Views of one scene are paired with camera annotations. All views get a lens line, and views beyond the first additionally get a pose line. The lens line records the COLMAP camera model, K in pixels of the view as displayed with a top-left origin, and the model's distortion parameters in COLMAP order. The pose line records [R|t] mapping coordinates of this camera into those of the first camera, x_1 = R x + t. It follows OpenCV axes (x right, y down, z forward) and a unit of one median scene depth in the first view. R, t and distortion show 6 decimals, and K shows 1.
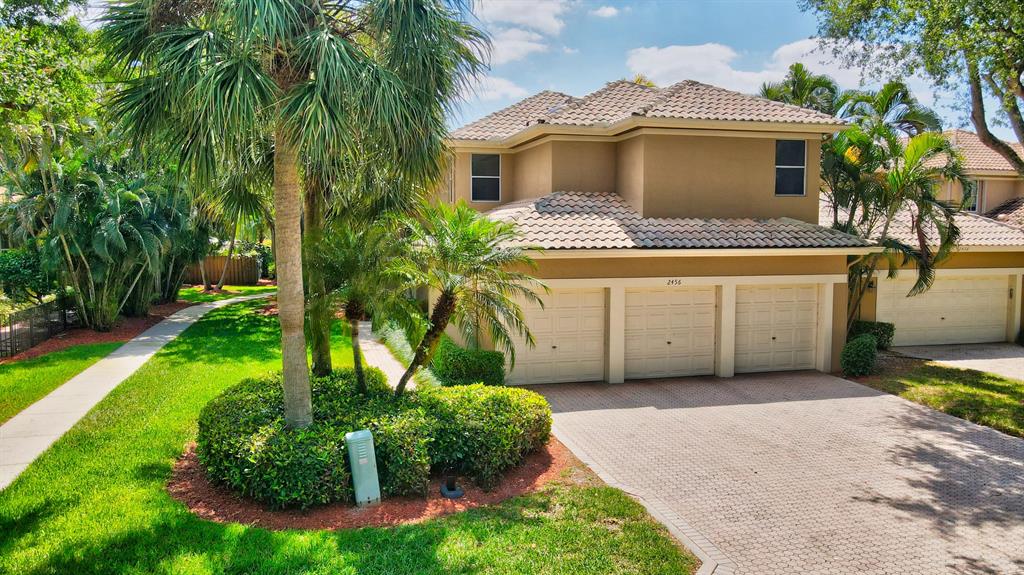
lens RADIAL K [[706.2, 0, 515.8], [0, 706.2, 283.9], [0, 0, 1]] dist [-0.009285, 0.027184]
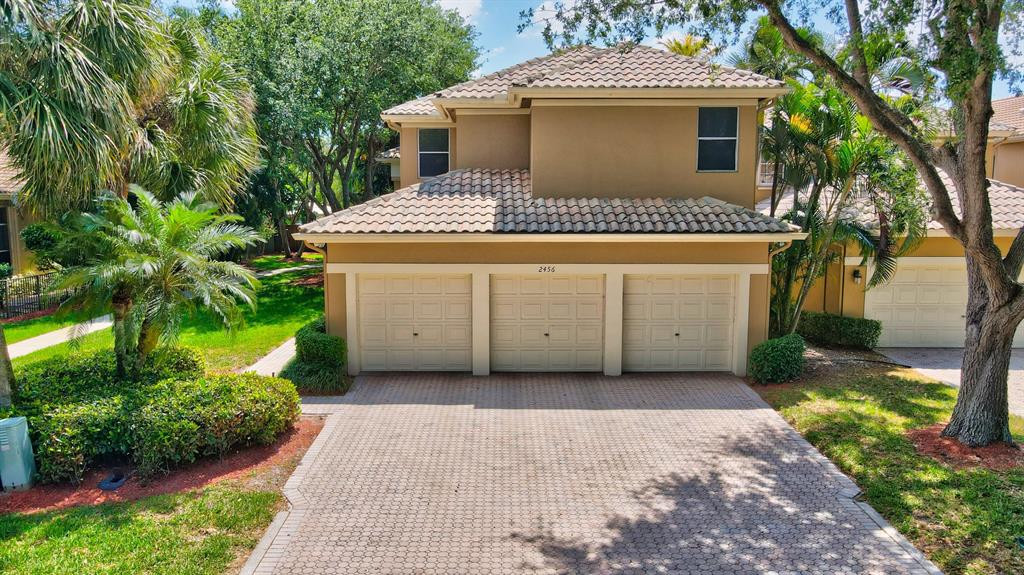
lens RADIAL K [[706.2, 0, 514.1], [0, 706.2, 286.7], [0, 0, 1]] dist [-0.009285, 0.027184]
pose [[0.972167, 0.030827, -0.232251, 0.506189], [-0.019435, 0.998500, 0.051181, -0.033346], [0.233480, -0.045243, 0.971308, 0.128263]]
